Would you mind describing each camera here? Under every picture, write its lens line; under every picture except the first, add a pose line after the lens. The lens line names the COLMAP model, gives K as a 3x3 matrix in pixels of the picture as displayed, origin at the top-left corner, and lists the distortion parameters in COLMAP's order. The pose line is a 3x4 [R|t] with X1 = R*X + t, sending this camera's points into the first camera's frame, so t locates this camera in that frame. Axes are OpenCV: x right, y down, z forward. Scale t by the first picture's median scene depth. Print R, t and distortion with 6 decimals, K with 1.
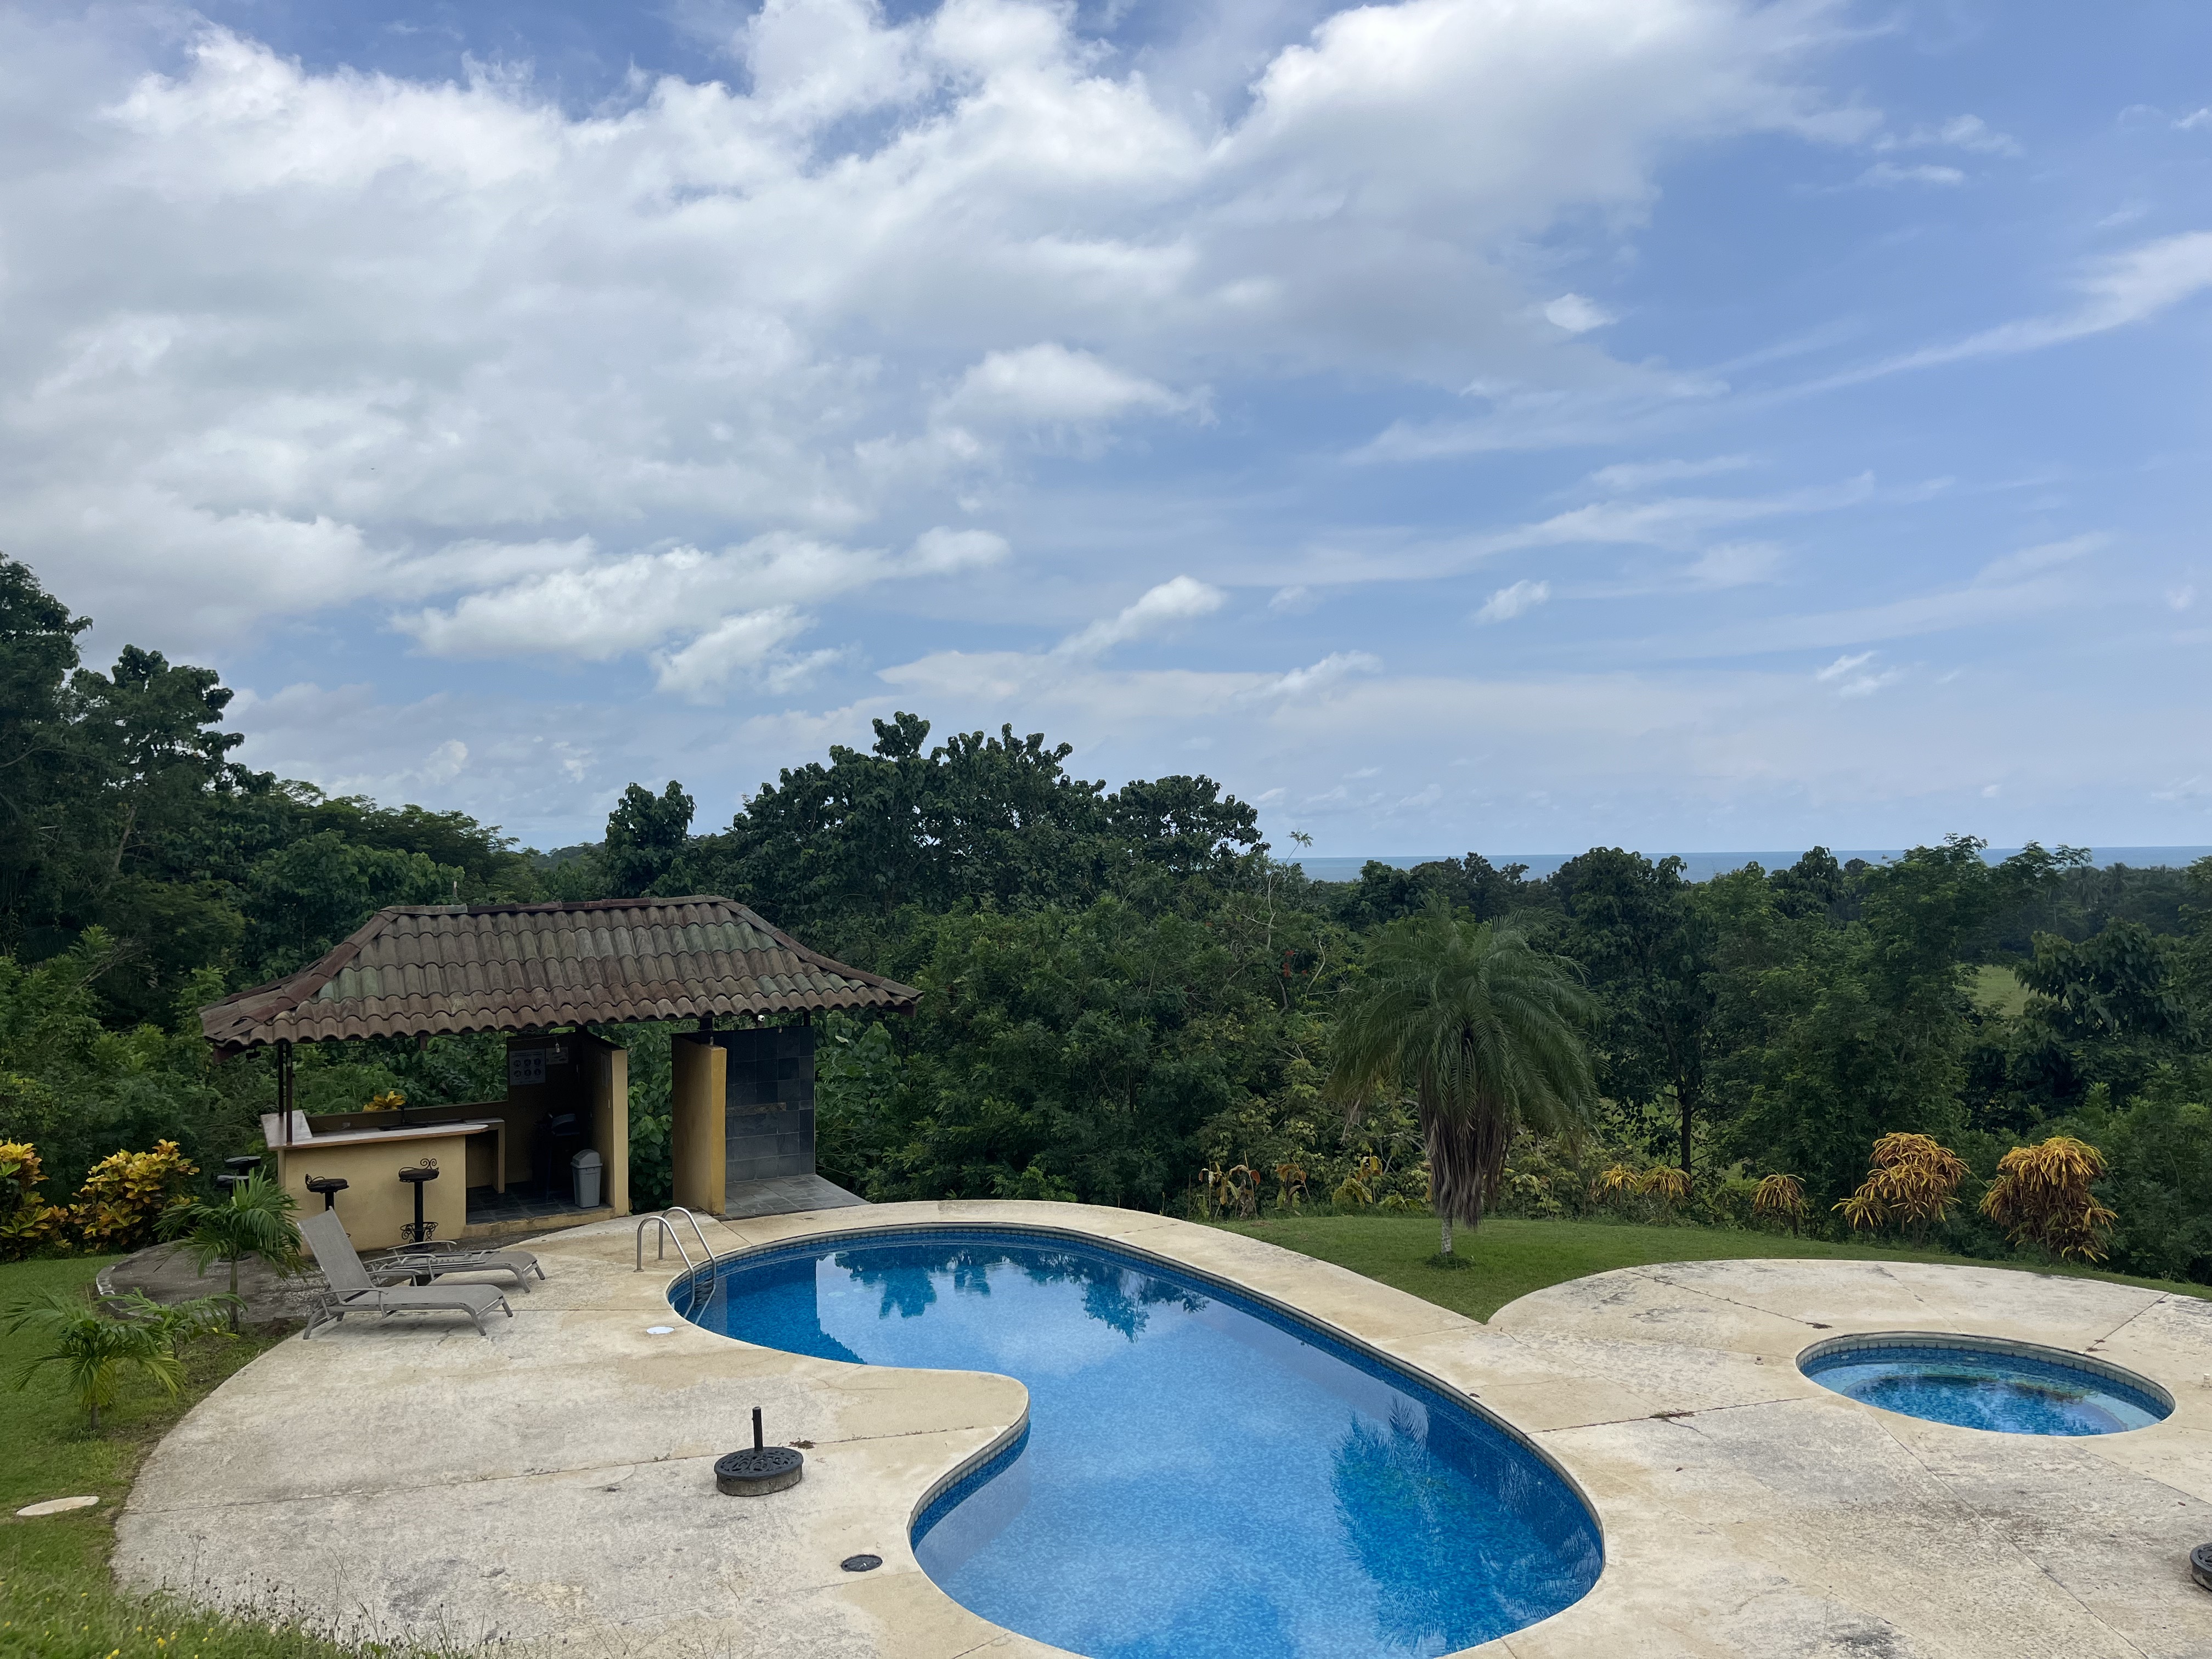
lens RADIAL K [[1672.5, 0, 1082.8], [0, 1672.5, 823.1], [0, 0, 1]] dist [0.058324, -0.091546]
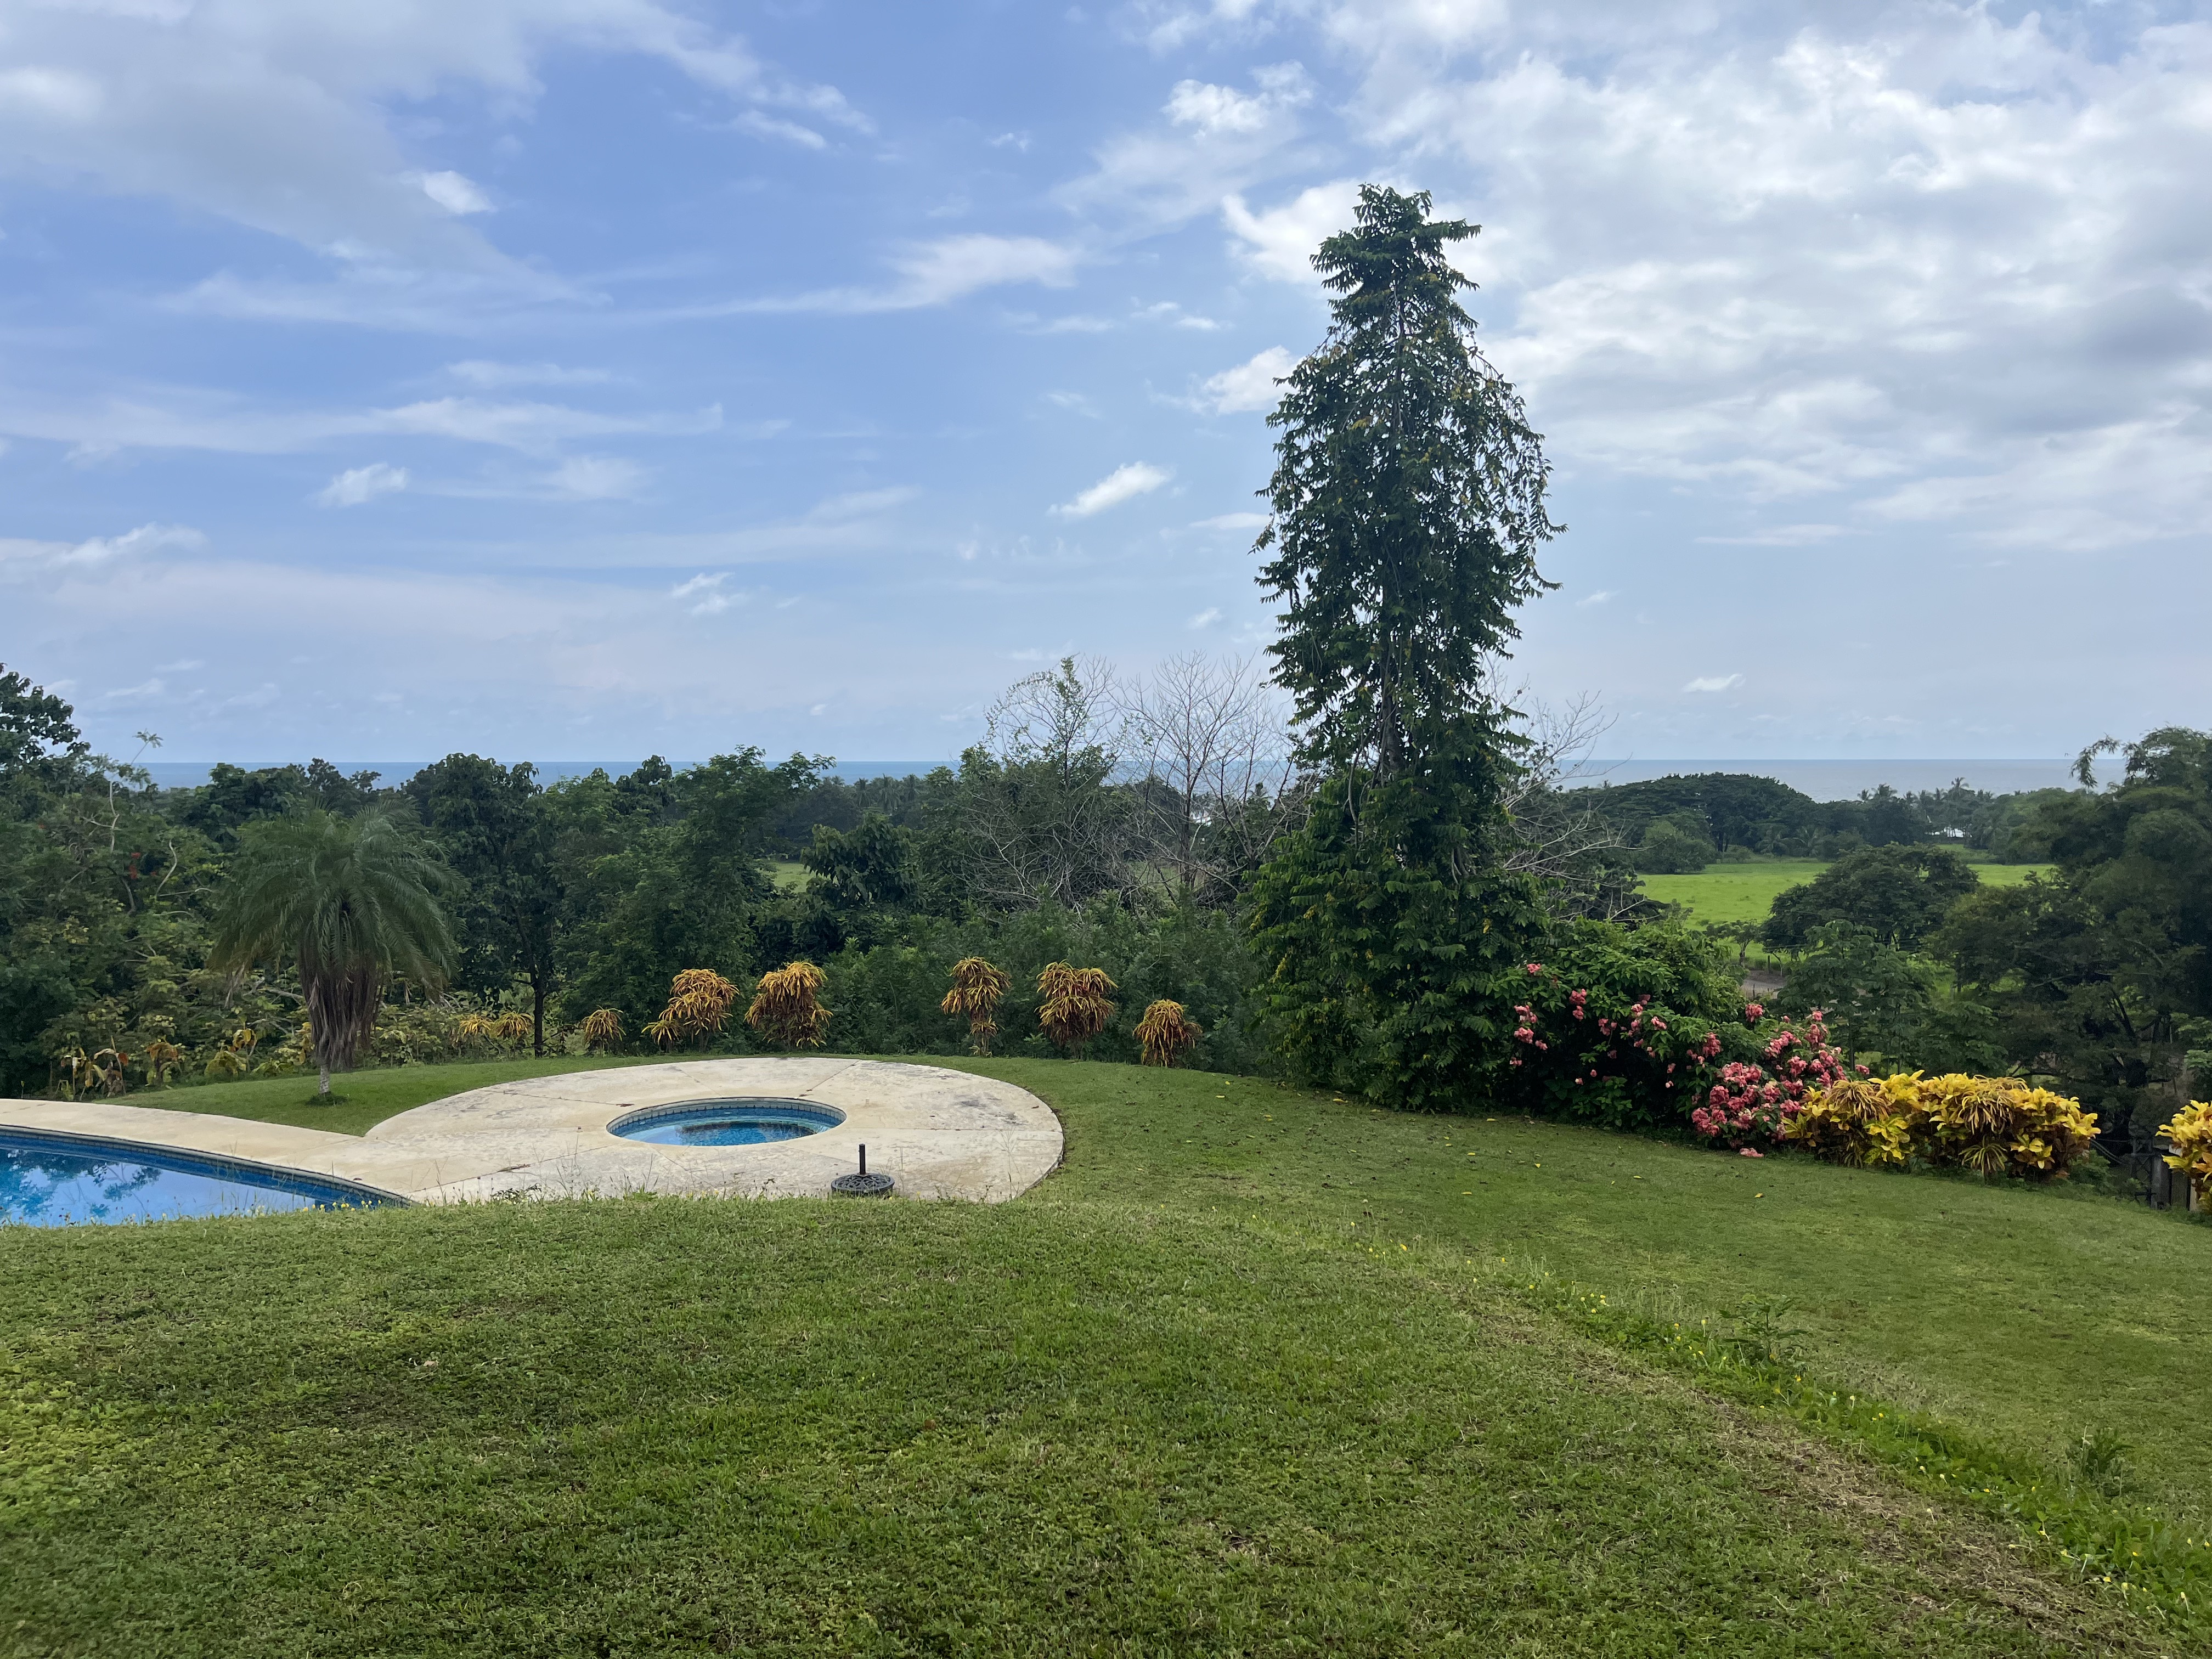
lens RADIAL K [[1672.5, 0, 1121.5], [0, 1672.5, 829.2], [0, 0, 1]] dist [0.058324, -0.091546]
pose [[0.781178, -0.013060, 0.624171, -0.051605], [-0.023012, 0.998499, 0.049693, -0.000124], [-0.623884, -0.053183, 0.779706, -0.162172]]
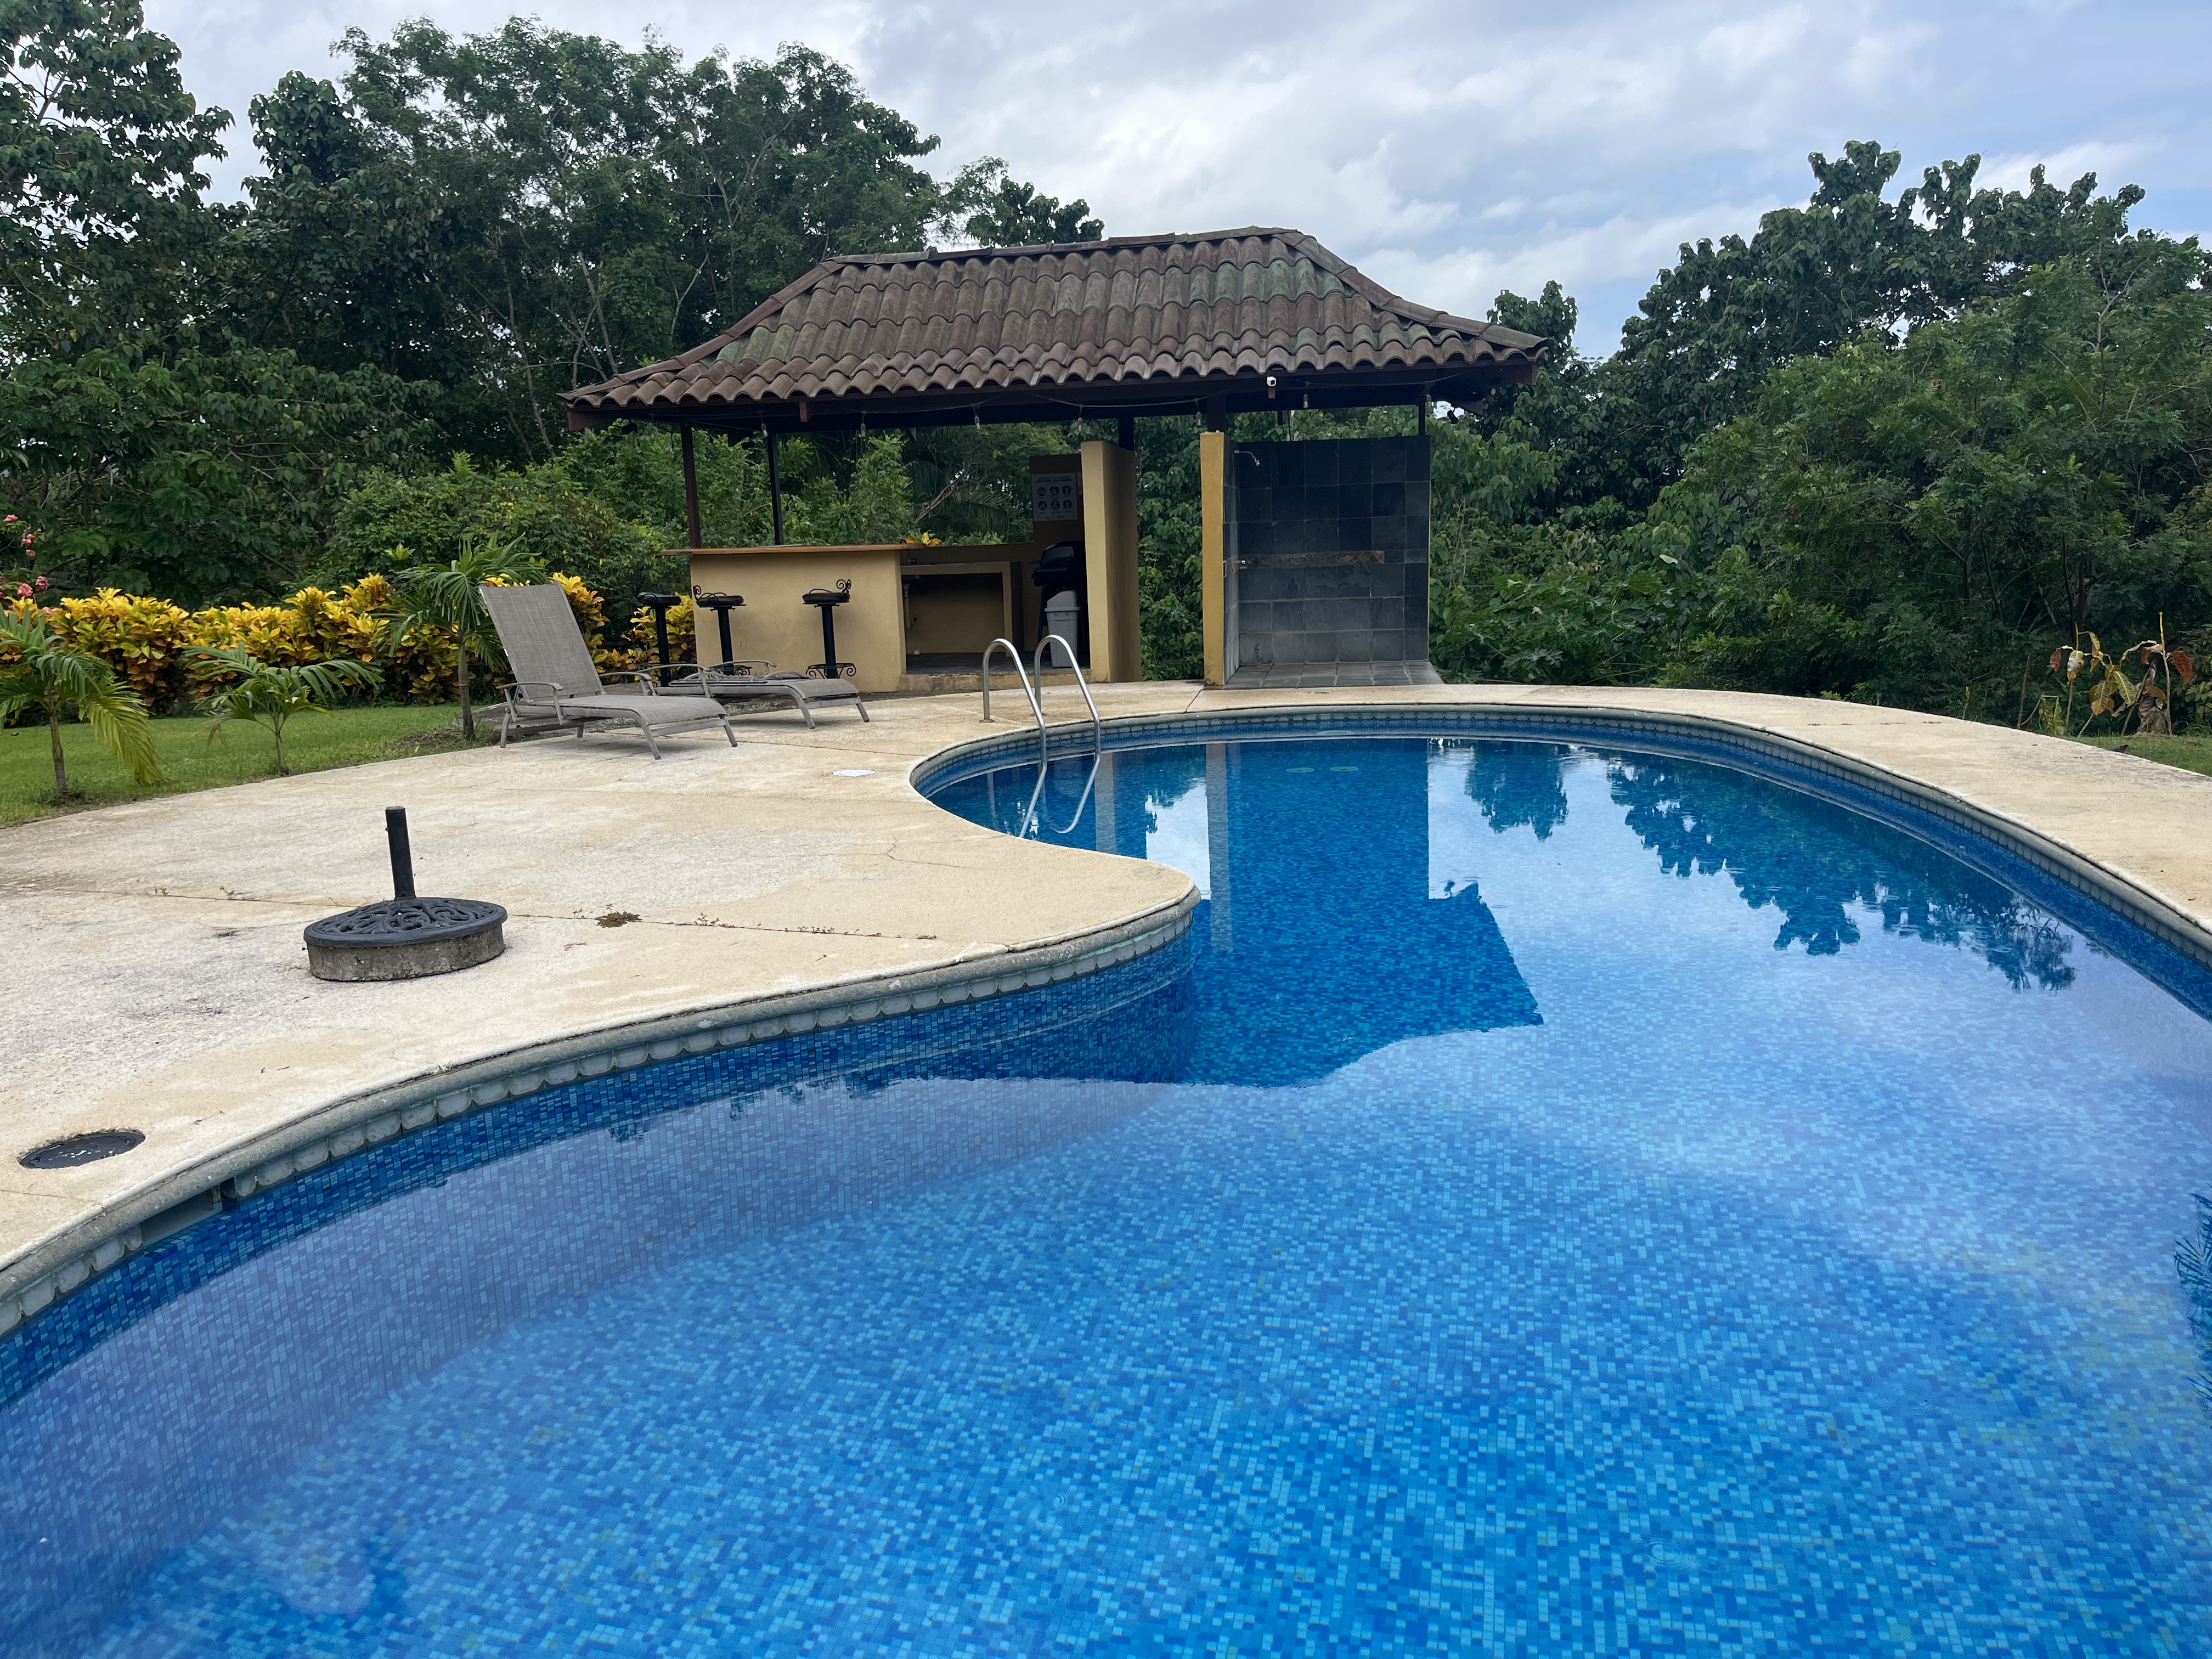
lens RADIAL K [[1672.5, 0, 1023.9], [0, 1672.5, 838.7], [0, 0, 1]] dist [0.058324, -0.091546]
pose [[0.812798, 0.103348, -0.573305, 0.088167], [0.028247, 0.975988, 0.215985, 0.110711], [0.581861, -0.191746, 0.790362, 0.311011]]
